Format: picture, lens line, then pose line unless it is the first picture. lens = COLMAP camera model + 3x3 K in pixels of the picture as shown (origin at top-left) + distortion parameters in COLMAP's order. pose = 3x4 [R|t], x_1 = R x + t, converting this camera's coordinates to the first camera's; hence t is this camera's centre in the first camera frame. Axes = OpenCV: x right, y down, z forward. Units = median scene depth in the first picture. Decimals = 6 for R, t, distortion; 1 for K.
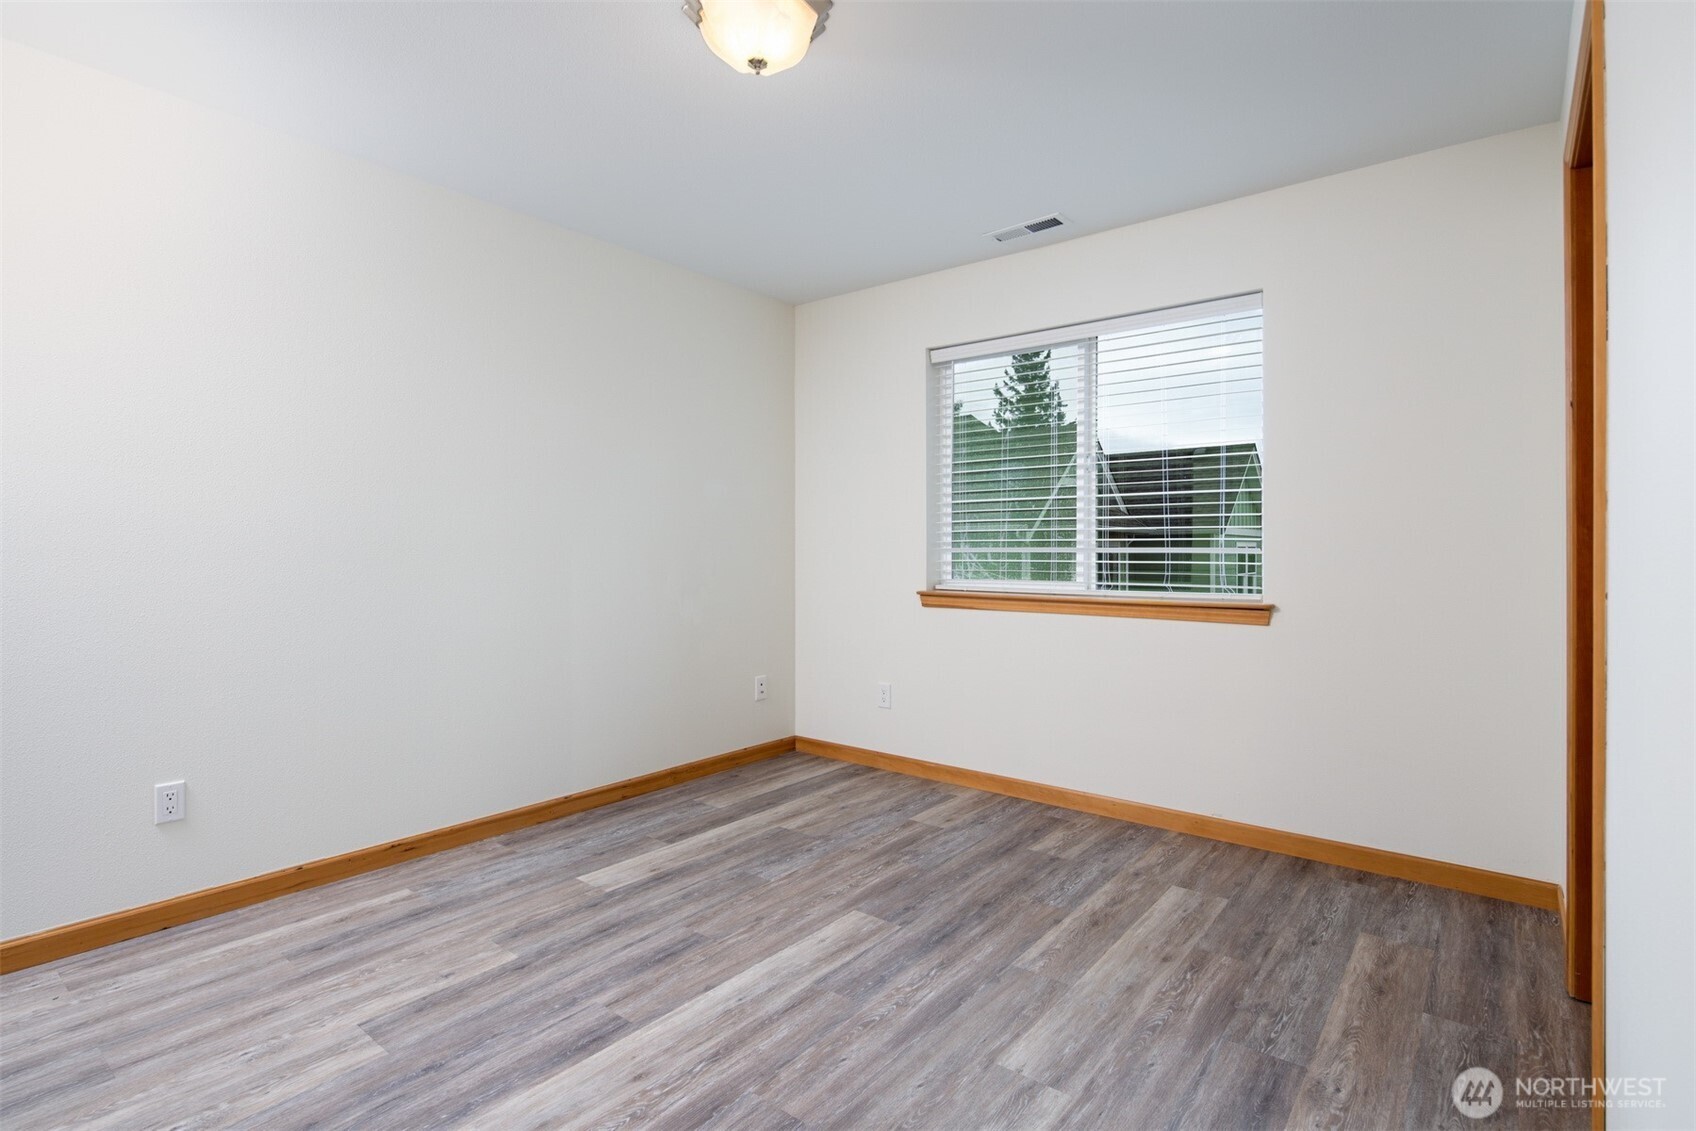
lens RADIAL K [[825.0, 0, 846.2], [0, 825.0, 548.6], [0, 0, 1]] dist [0.000436, -0.000193]
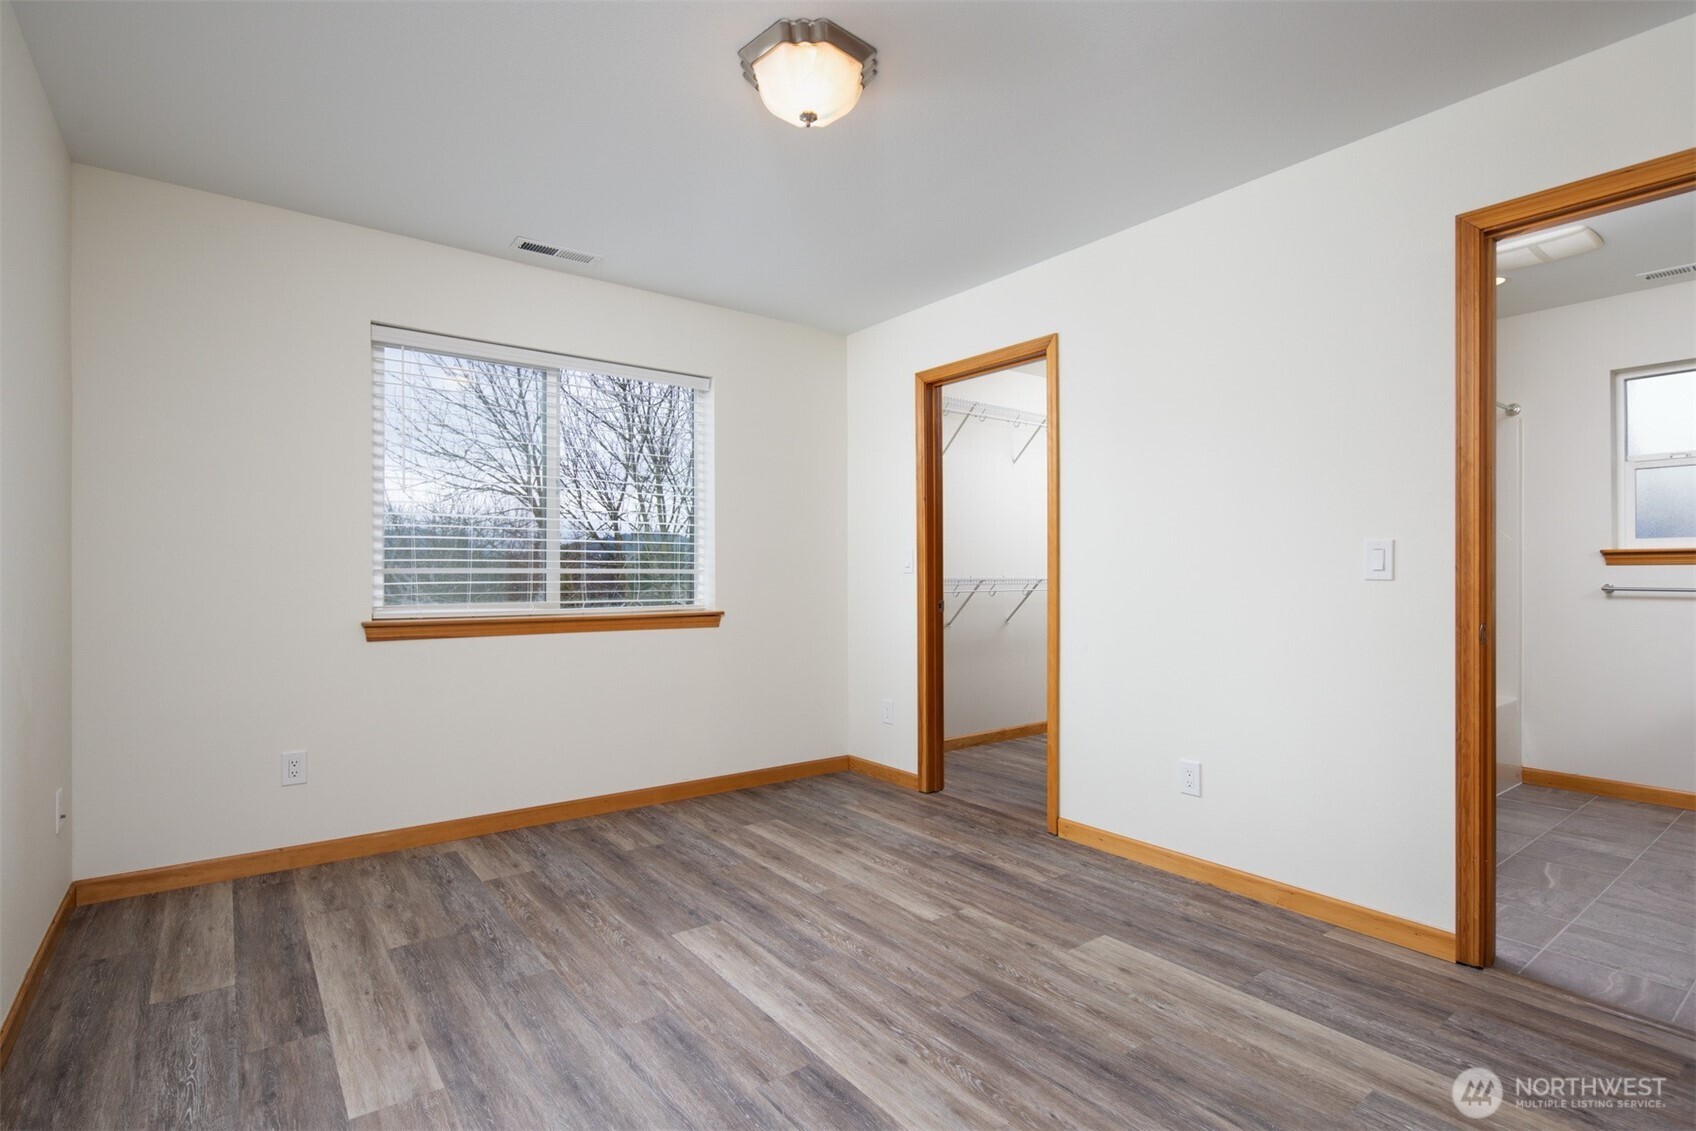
lens RADIAL K [[834.1, 0, 850.4], [0, 834.1, 559.1], [0, 0, 1]] dist [-0.001109, -0.001820]
pose [[0.238542, 0.011880, 0.971059, -0.809845], [-0.002122, 0.999929, -0.011712, -0.002143], [-0.971130, 0.000733, 0.238551, 0.487104]]
